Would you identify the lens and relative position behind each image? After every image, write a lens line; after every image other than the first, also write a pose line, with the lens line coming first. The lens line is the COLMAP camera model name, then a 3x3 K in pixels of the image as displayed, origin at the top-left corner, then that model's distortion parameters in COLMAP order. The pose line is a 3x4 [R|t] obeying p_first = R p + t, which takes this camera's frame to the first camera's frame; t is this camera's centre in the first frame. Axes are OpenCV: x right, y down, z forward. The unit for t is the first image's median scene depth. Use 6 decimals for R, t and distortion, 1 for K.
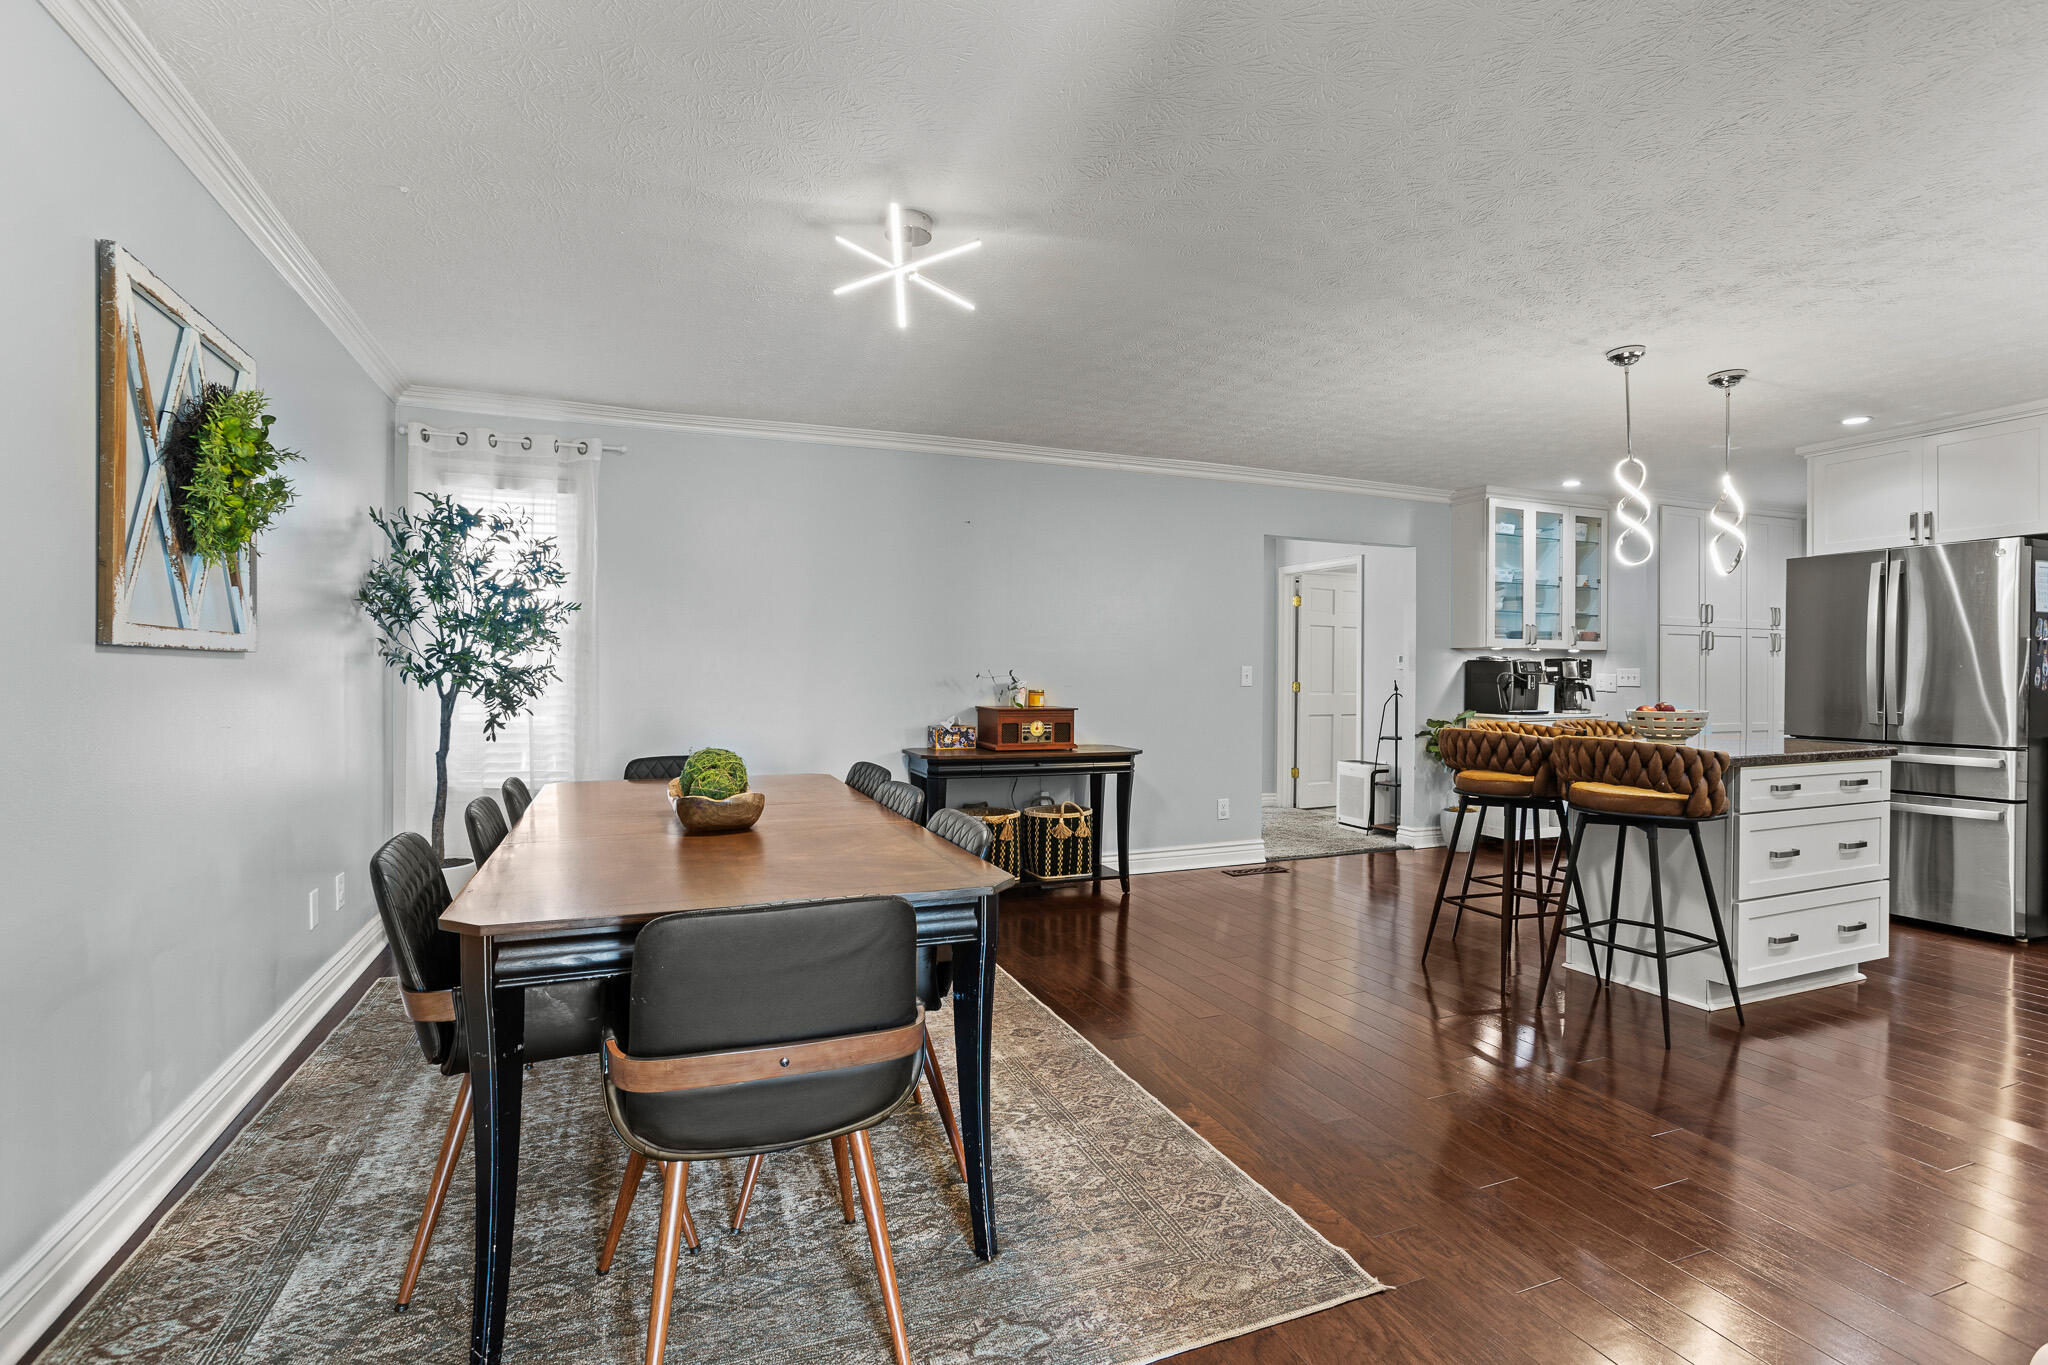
lens RADIAL K [[1007.6, 0, 1035.7], [0, 1007.6, 679.7], [0, 0, 1]] dist [-0.001109, 0.000295]
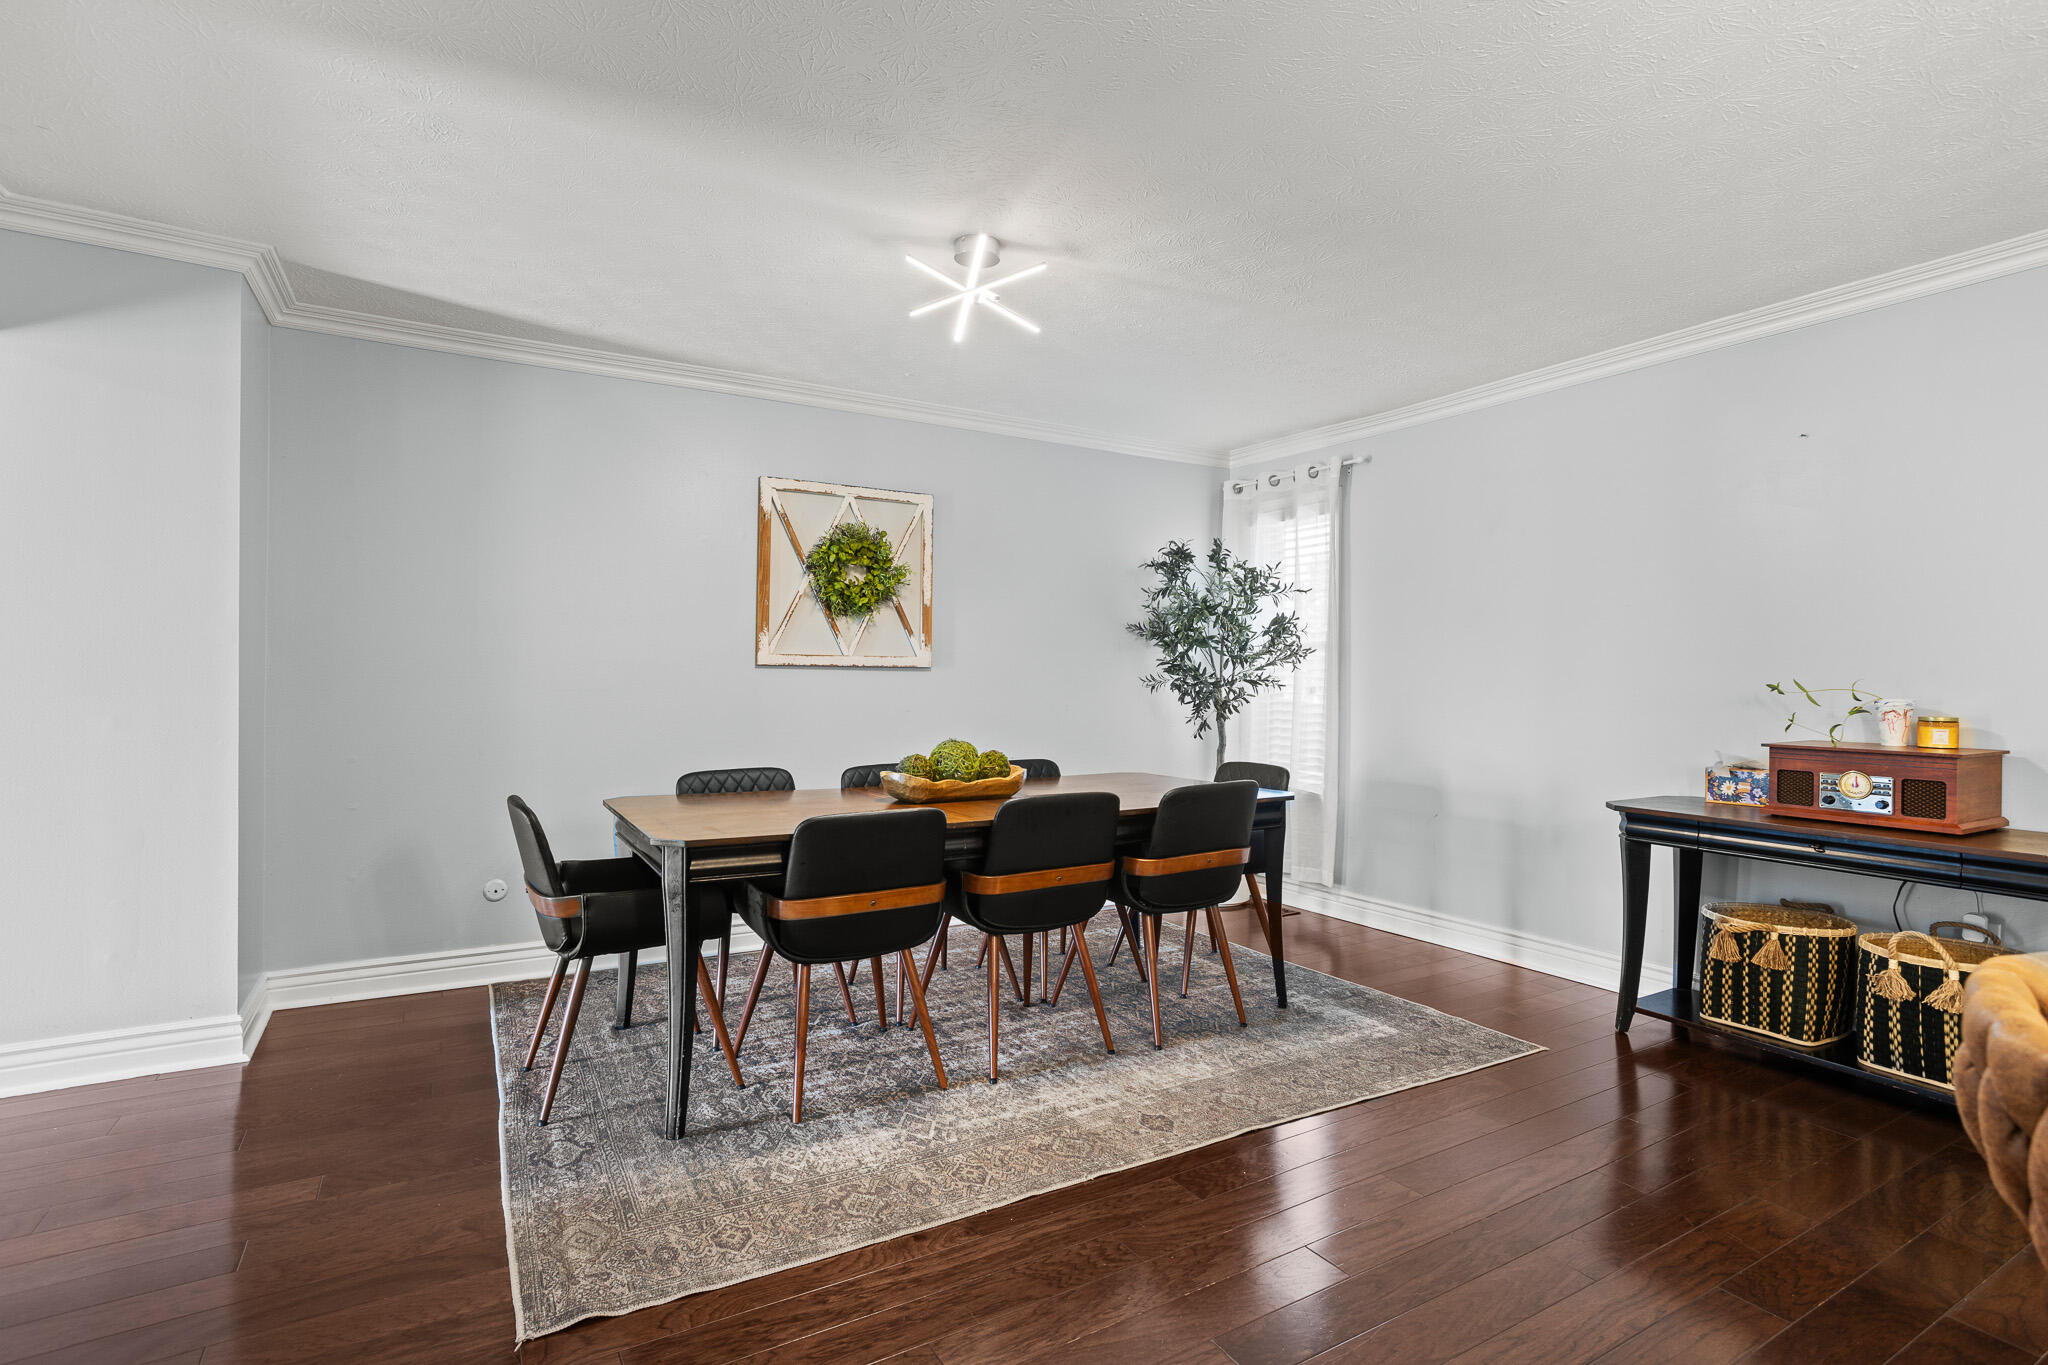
lens RADIAL K [[981.7, 0, 1021.9], [0, 981.7, 675.7], [0, 0, 1]] dist [-0.065334, 0.043414]
pose [[0.138990, -0.000905, -0.990293, 0.464496], [-0.013673, 0.999903, -0.002833, -0.004308], [0.990199, 0.013934, 0.138964, 0.480733]]
